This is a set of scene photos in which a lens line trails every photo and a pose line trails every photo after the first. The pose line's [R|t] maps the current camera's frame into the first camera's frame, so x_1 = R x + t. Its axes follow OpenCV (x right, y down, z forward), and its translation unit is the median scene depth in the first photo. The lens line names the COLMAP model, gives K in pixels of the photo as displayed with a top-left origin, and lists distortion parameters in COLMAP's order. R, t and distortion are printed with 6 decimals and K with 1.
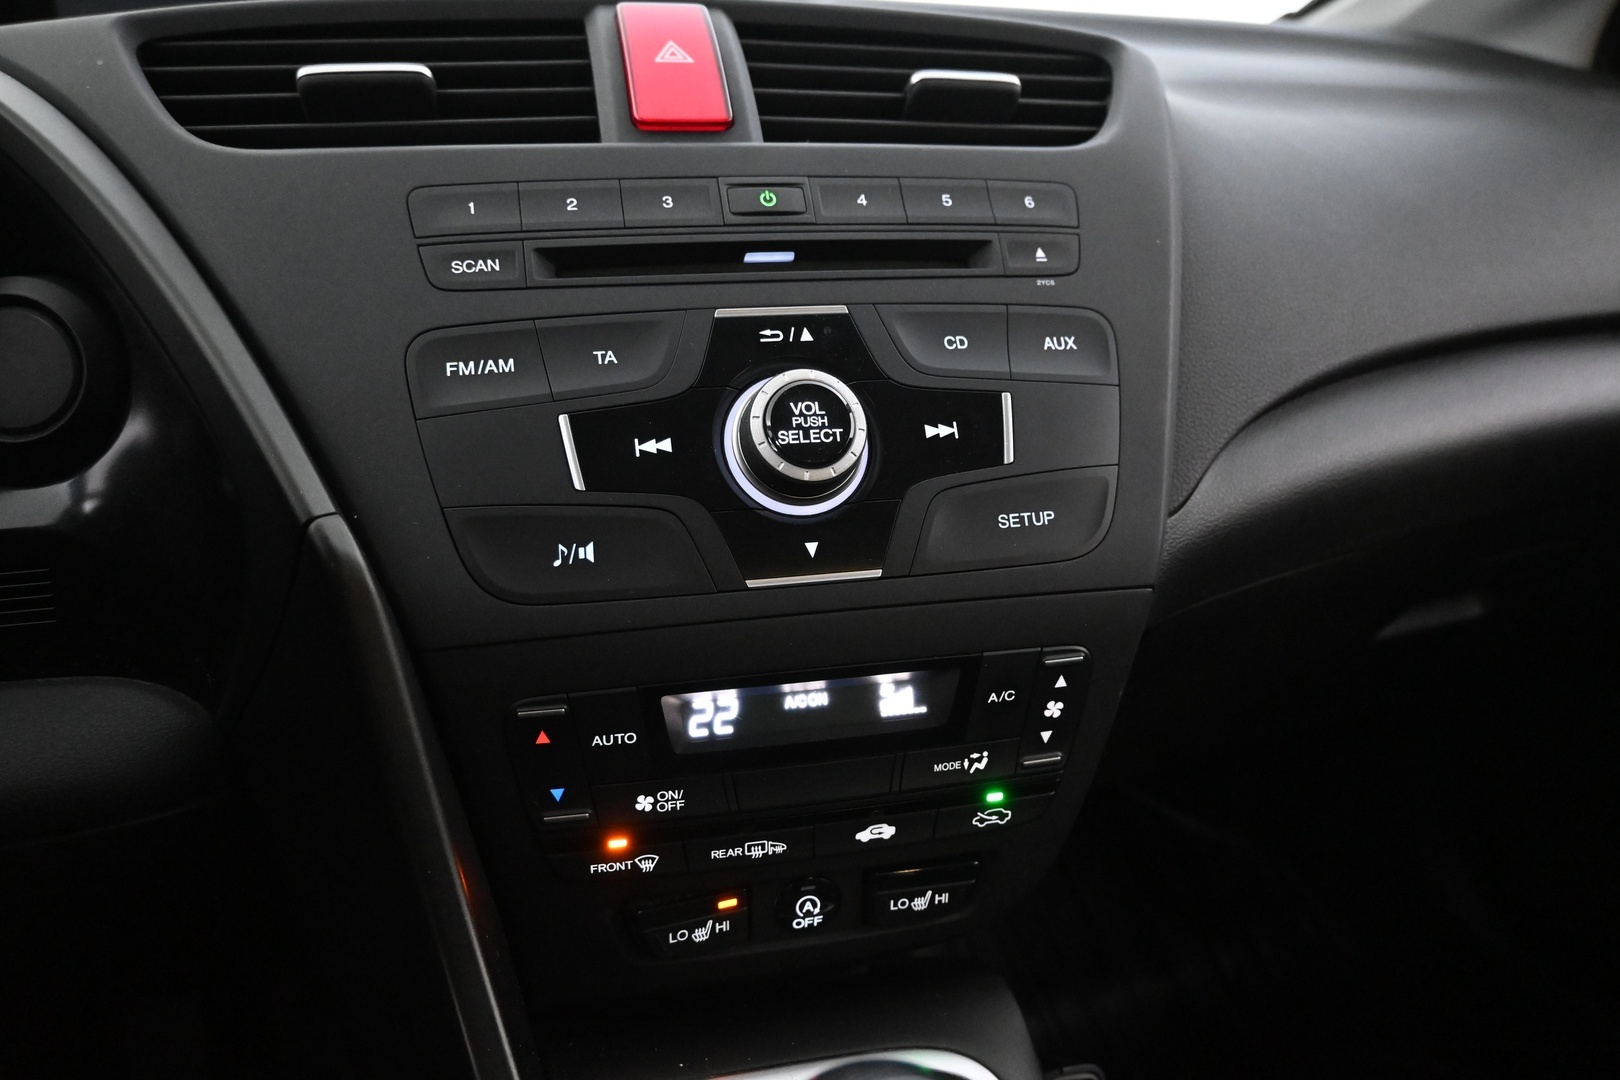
lens RADIAL K [[1273.6, 0, 817.0], [0, 1273.6, 542.8], [0, 0, 1]] dist [-0.023113, 0.005322]
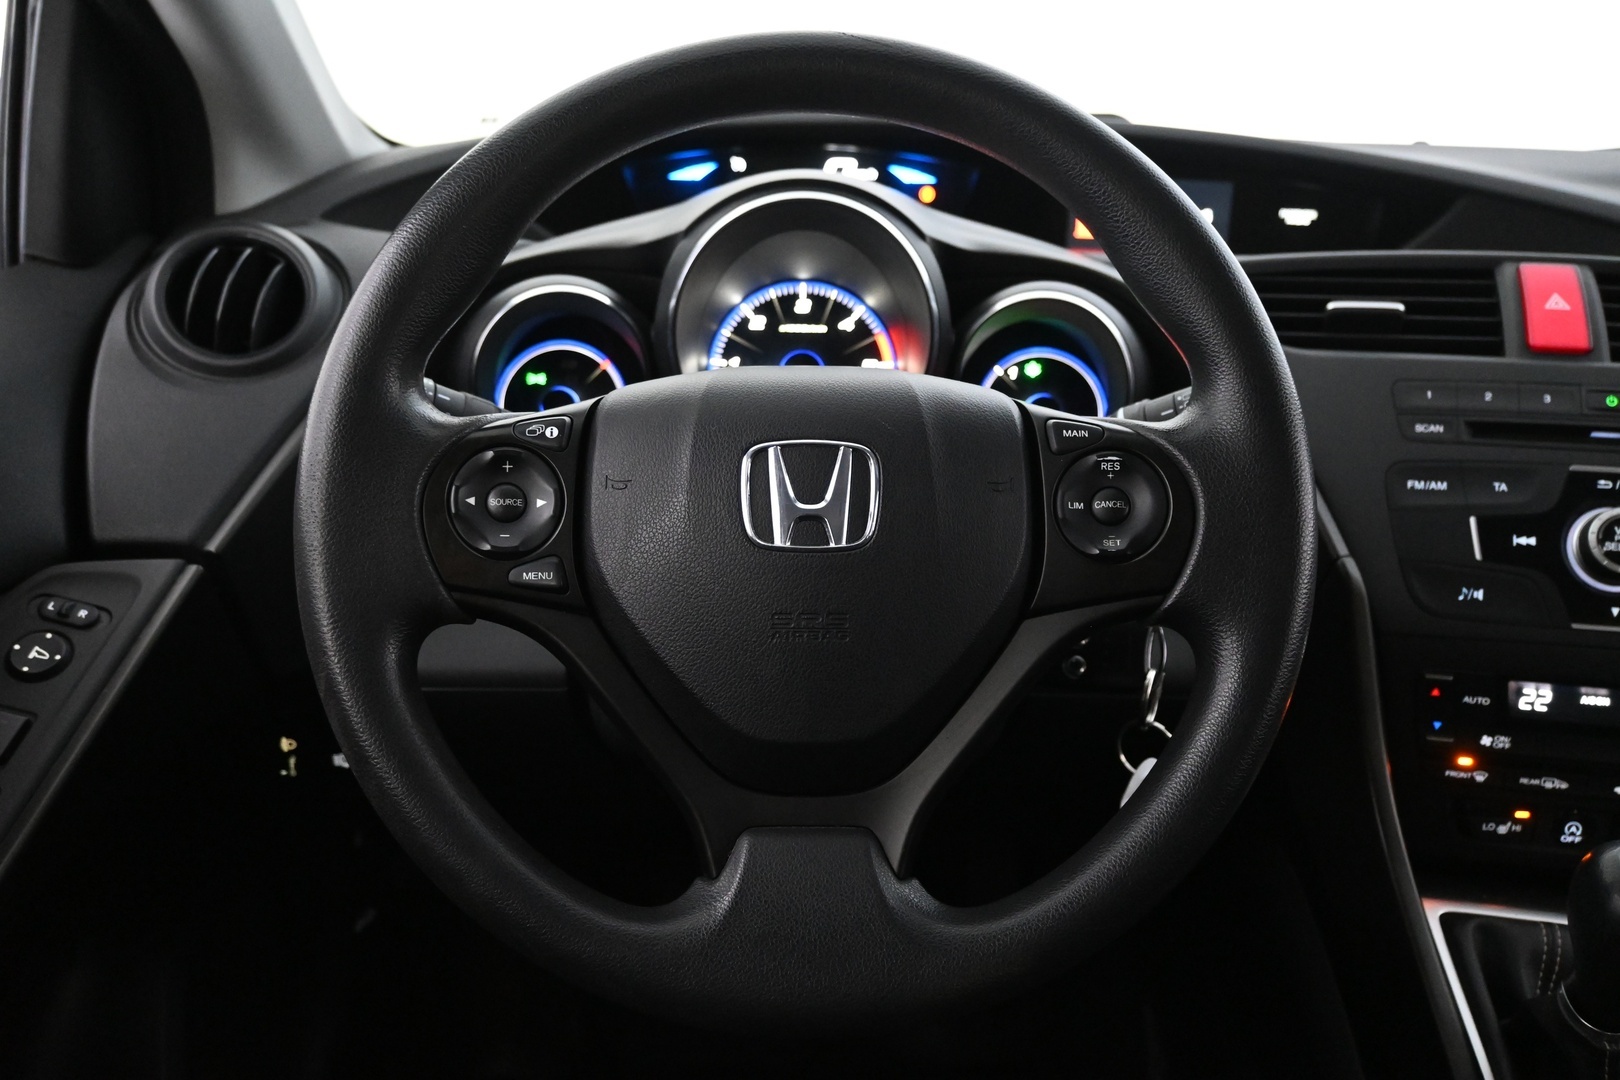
lens RADIAL K [[1510.0, 0, 795.0], [0, 1510.0, 541.3], [0, 0, 1]] dist [-0.012213, 0.000000]
pose [[0.901848, 0.132837, -0.411125, -0.172609], [-0.141536, 0.989889, 0.009364, 0.046572], [0.408212, 0.049744, 0.911531, -1.254702]]
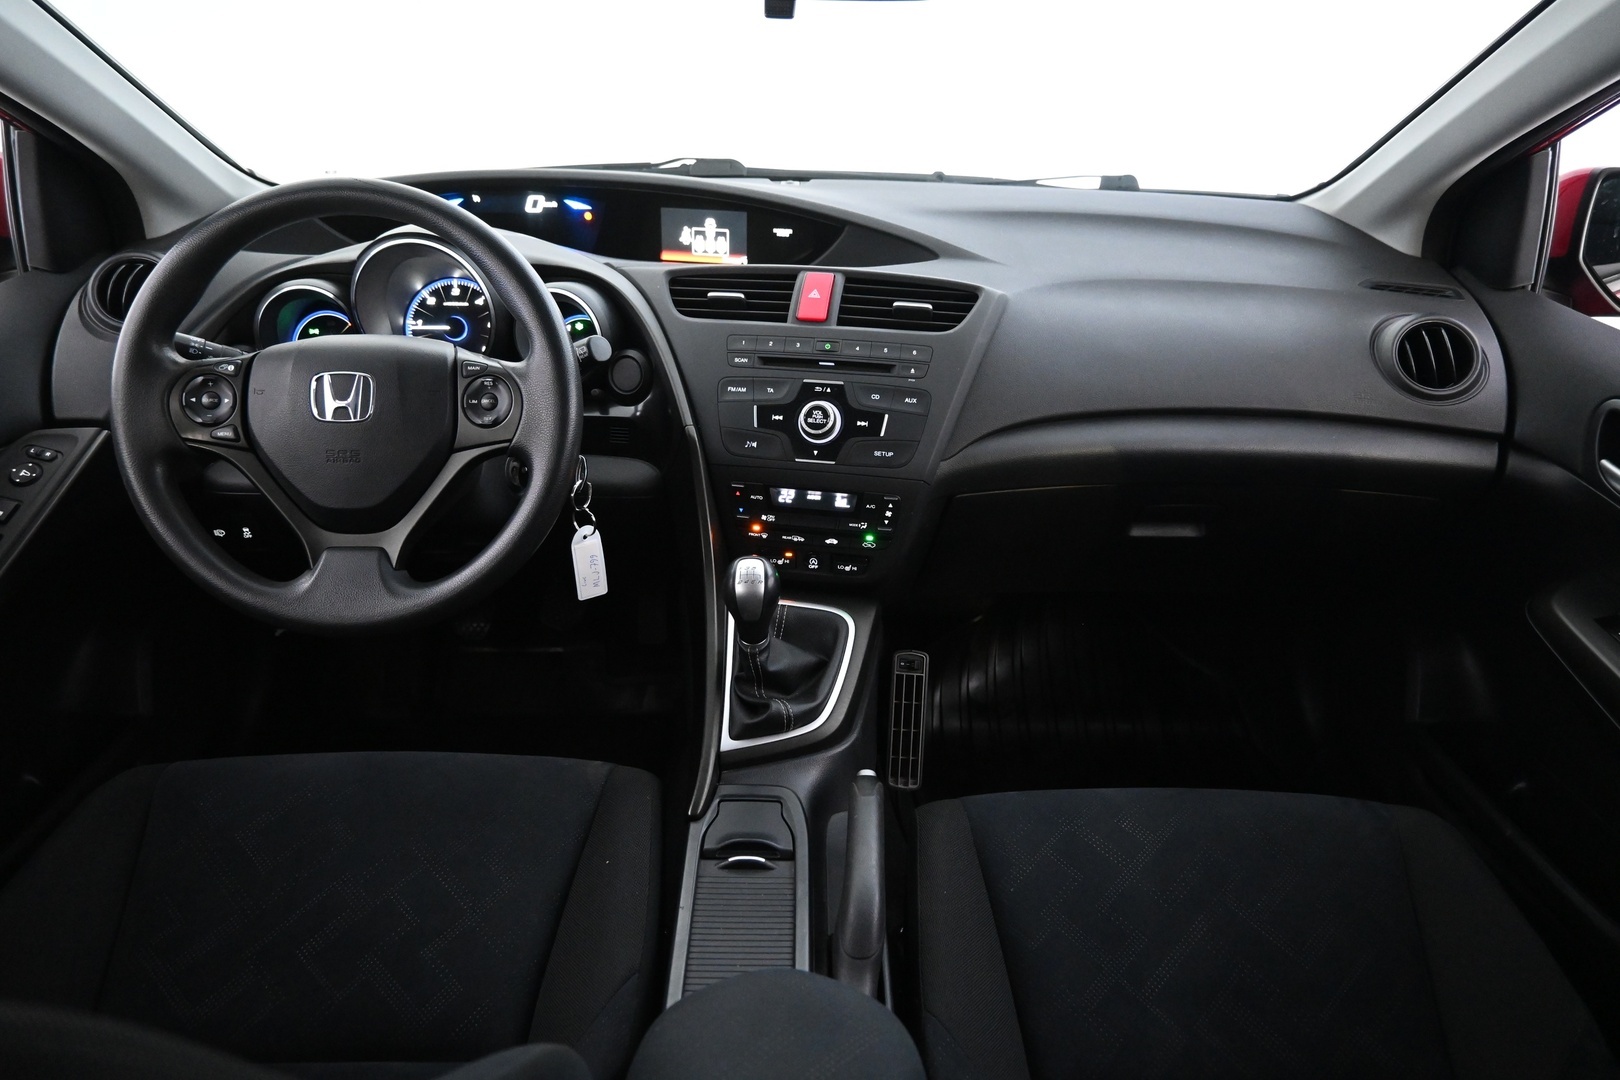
lens RADIAL K [[1110.1, 0, 805.4], [0, 1110.1, 546.7], [0, 0, 1]] dist [-0.001129, -0.012310]
pose [[0.905749, 0.178398, -0.384437, 1.131649], [-0.141305, 0.982305, 0.122919, -0.107378], [0.399563, -0.057011, 0.914931, -1.724126]]
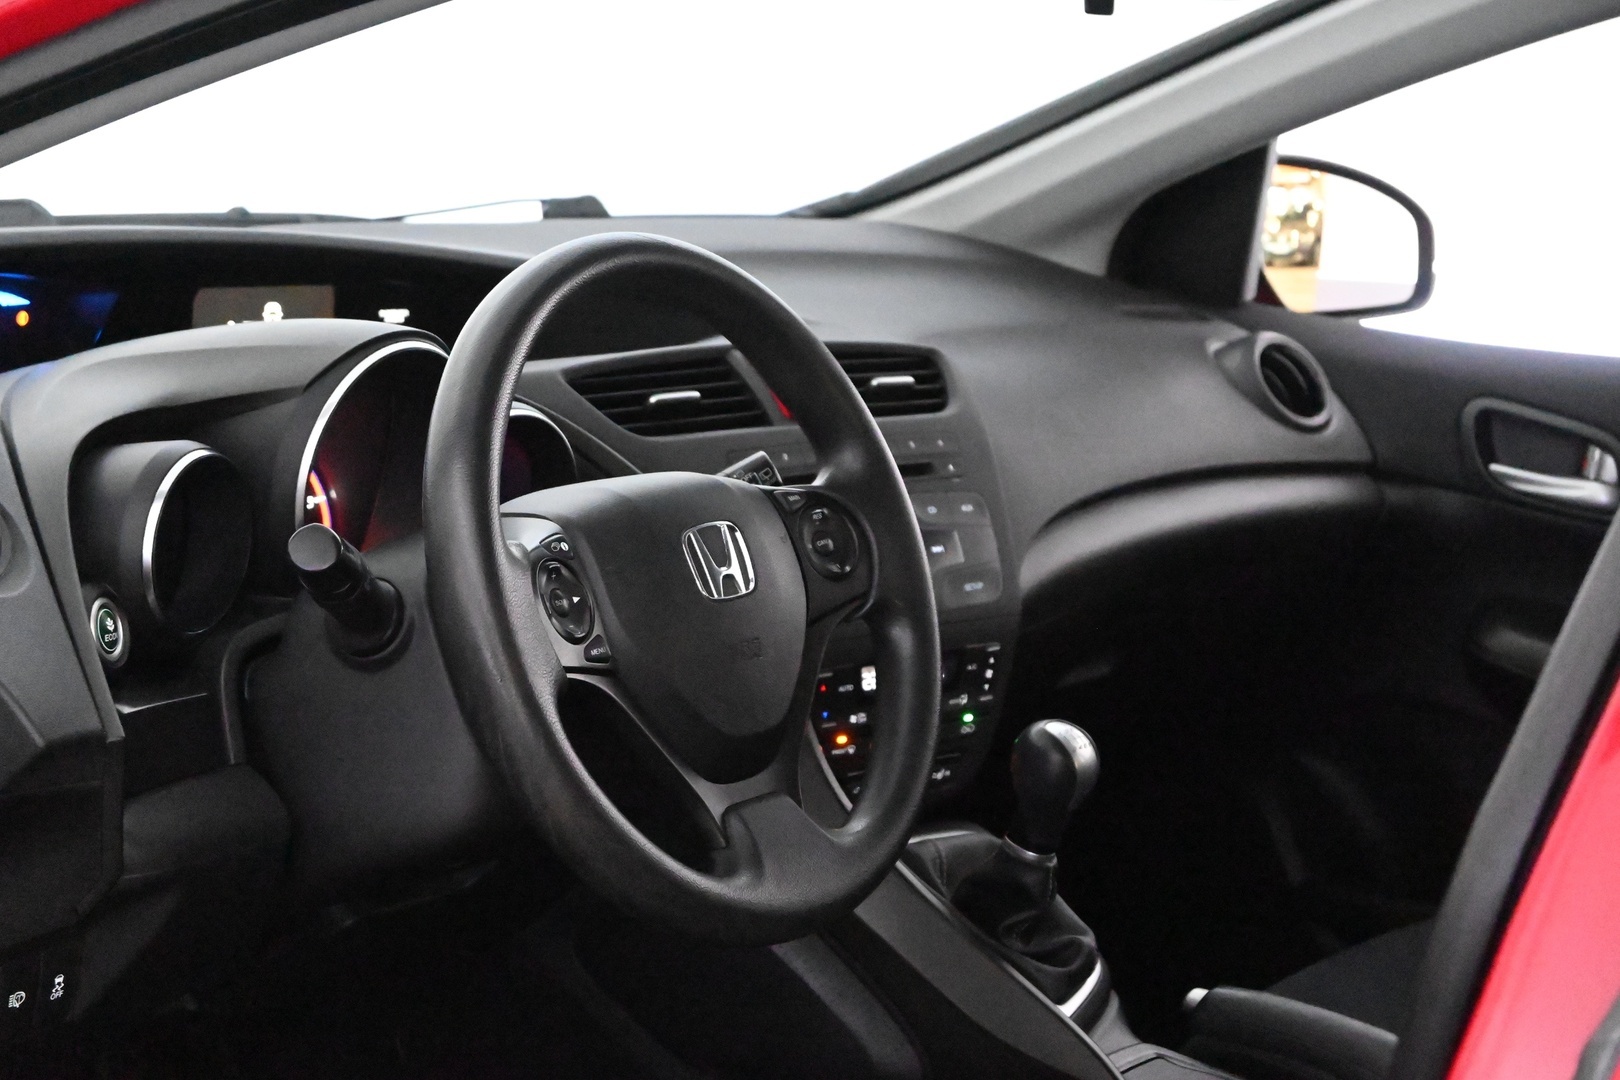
lens RADIAL K [[3291.0, 0, 809.6], [0, 3291.0, 539.2], [0, 0, 1]] dist [0.082924, 0.000000]
pose [[0.874798, -0.052573, 0.481626, -2.889000], [0.119254, 0.986876, -0.108881, 0.498417], [-0.469581, 0.152685, 0.869587, -3.933507]]
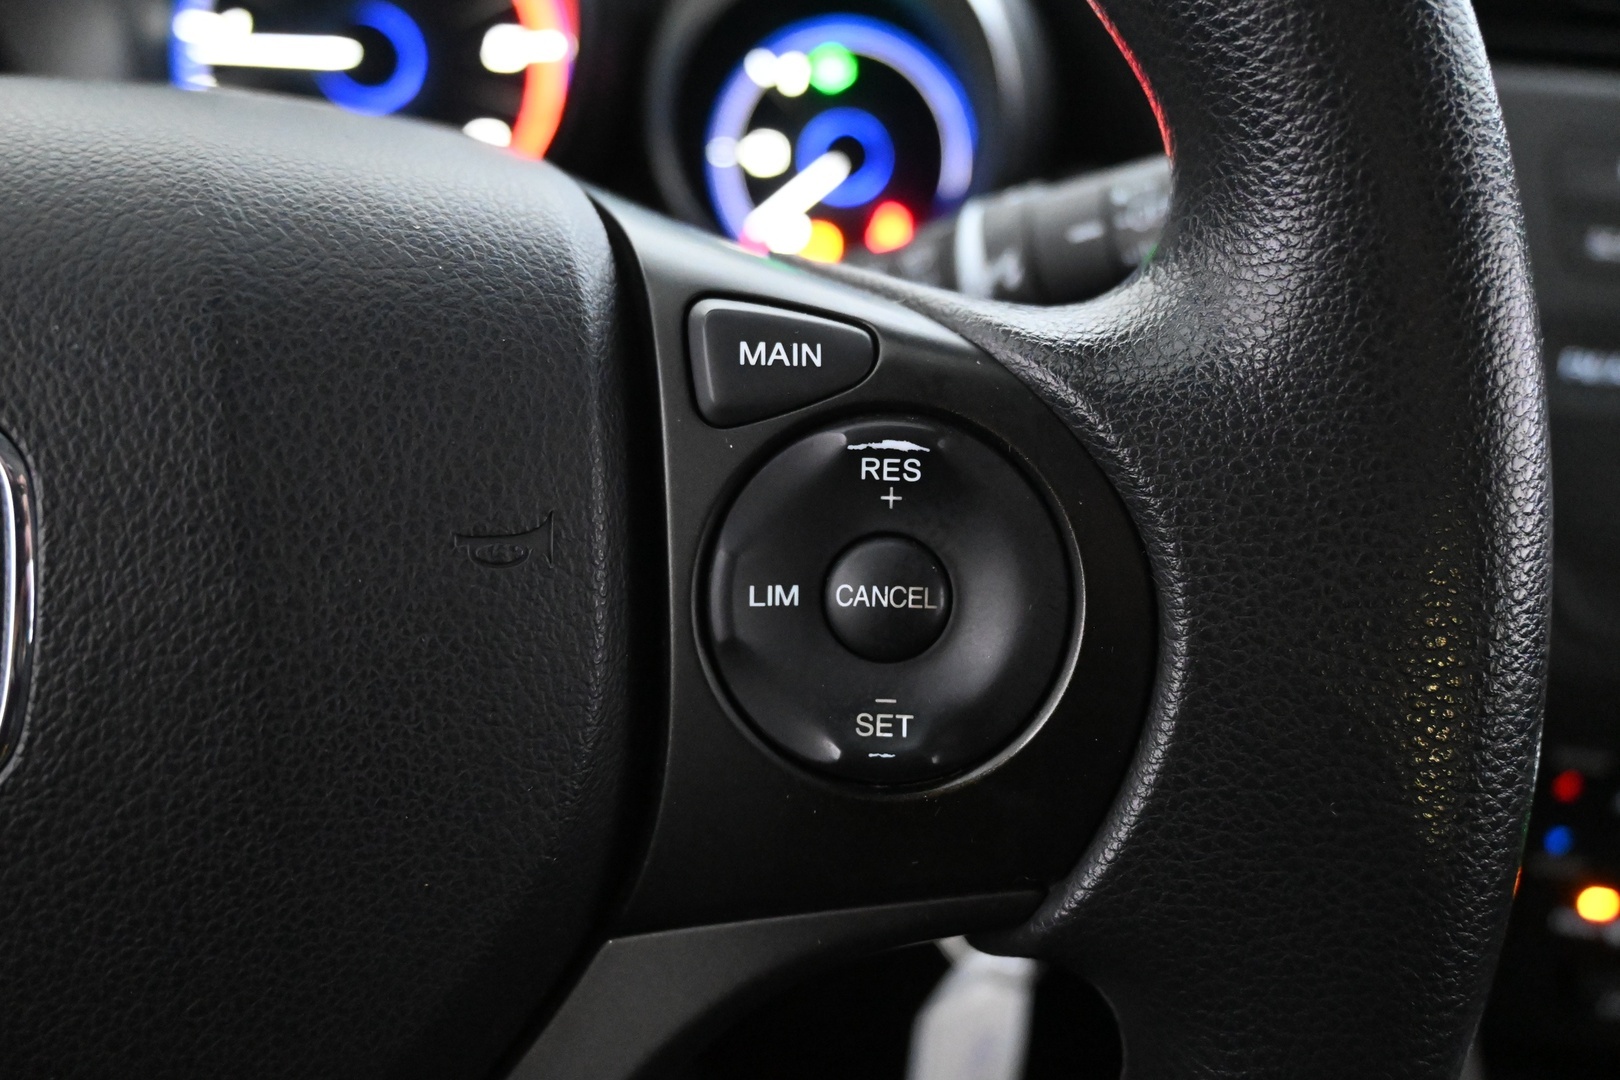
lens RADIAL K [[1510.0, 0, 814.8], [0, 1510.0, 548.6], [0, 0, 1]] dist [-0.012213, 0.000000]
pose [[0.927634, 0.227685, -0.296066, -0.405564], [-0.165033, 0.960989, 0.221953, -0.136379], [0.335052, -0.157030, 0.929022, -0.161174]]
